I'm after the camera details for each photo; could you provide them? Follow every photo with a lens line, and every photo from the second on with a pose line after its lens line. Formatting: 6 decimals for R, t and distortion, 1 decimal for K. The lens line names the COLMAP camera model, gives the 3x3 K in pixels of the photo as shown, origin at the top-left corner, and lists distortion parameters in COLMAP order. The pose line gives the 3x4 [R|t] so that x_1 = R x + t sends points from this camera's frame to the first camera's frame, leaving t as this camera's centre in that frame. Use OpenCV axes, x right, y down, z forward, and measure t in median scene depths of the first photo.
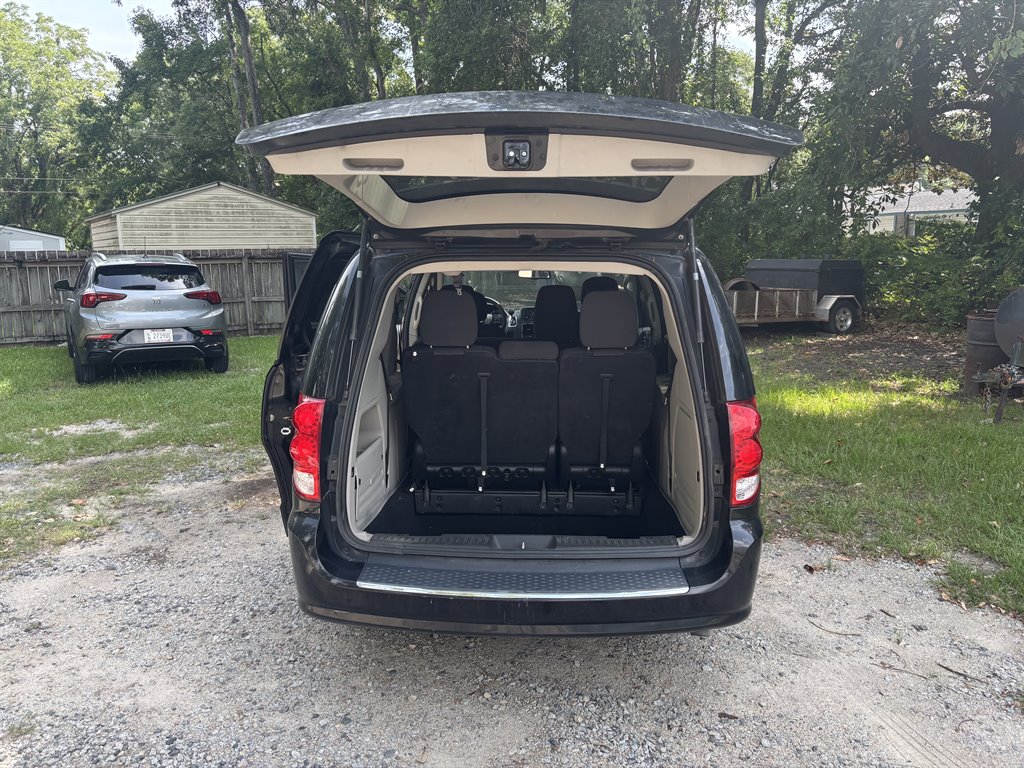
lens RADIAL K [[778.1, 0, 512.0], [0, 778.1, 384.0], [0, 0, 1]] dist [0.010502, 0.000275]
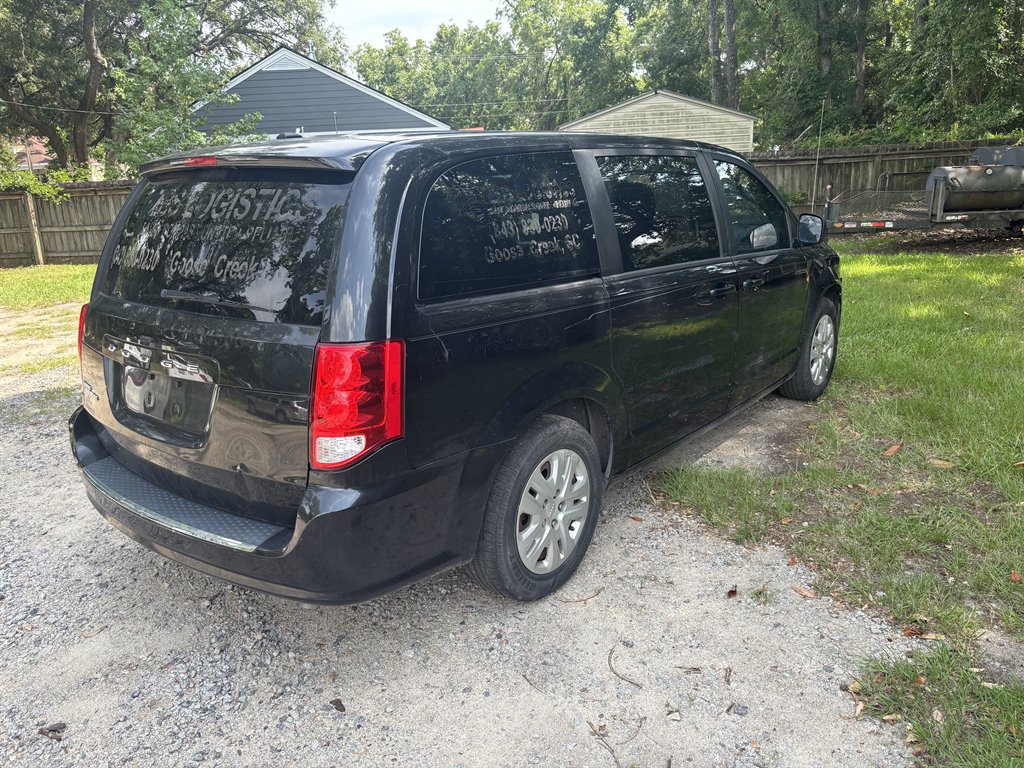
lens RADIAL K [[778.1, 0, 512.0], [0, 778.1, 384.0], [0, 0, 1]] dist [0.010502, 0.000275]
pose [[0.802346, 0.136042, -0.581149, 0.108651], [-0.070254, 0.988435, 0.134391, -0.006211], [0.592711, -0.067000, 0.802624, 0.055154]]
